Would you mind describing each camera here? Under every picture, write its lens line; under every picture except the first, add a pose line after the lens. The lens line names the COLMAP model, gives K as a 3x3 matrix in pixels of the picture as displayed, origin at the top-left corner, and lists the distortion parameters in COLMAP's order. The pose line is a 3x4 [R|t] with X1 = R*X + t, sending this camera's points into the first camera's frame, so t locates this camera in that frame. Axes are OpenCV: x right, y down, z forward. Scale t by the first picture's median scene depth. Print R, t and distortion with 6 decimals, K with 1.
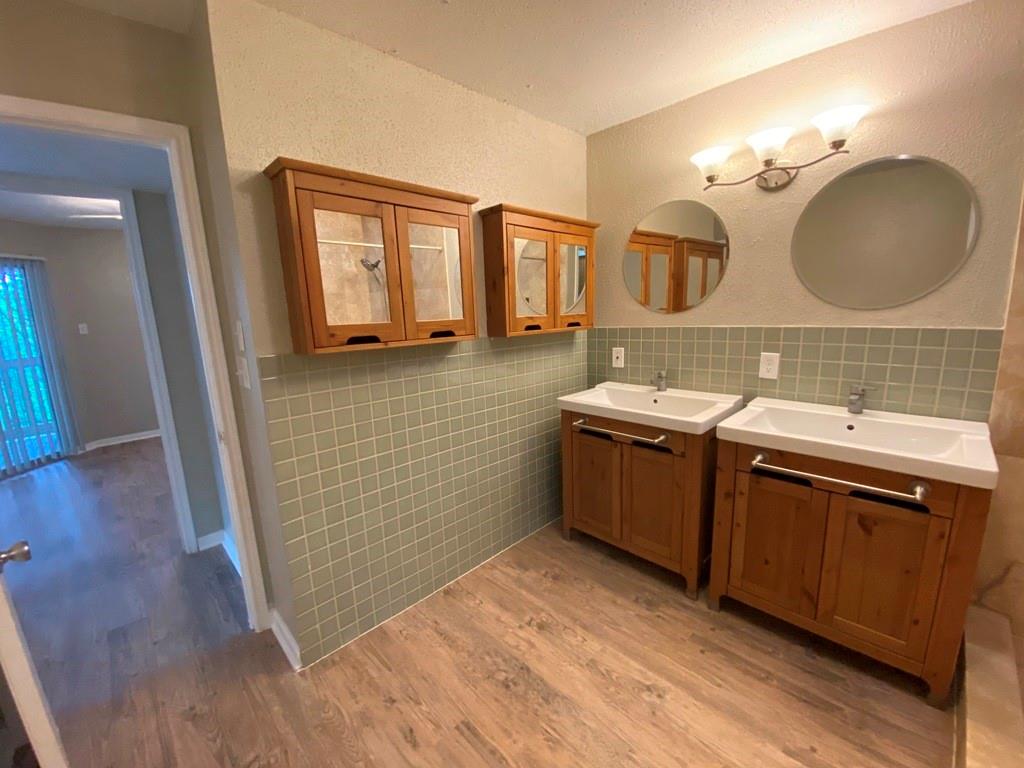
lens RADIAL K [[413.1, 0, 512.0], [0, 413.1, 384.0], [0, 0, 1]] dist [0.023824, -0.023466]
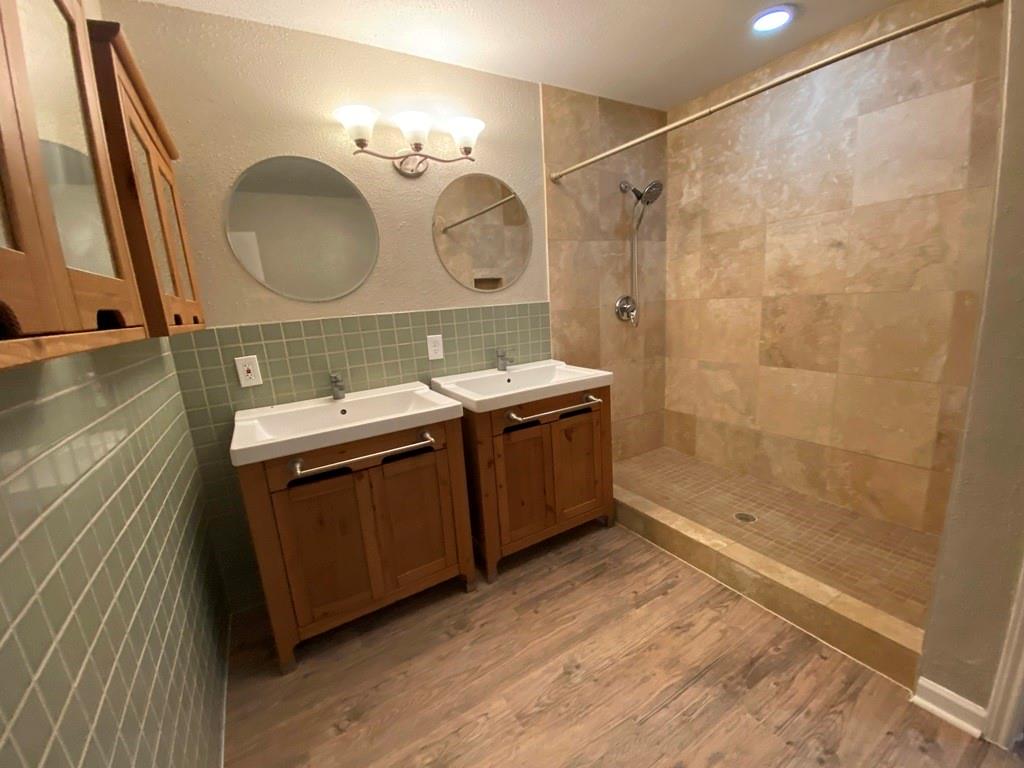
lens RADIAL K [[413.1, 0, 512.0], [0, 413.1, 384.0], [0, 0, 1]] dist [0.023824, -0.023466]
pose [[0.236113, -0.186847, 0.953593, -0.393222], [0.223777, 0.965419, 0.133756, -0.054386], [-0.945608, 0.181811, 0.269760, 0.592854]]
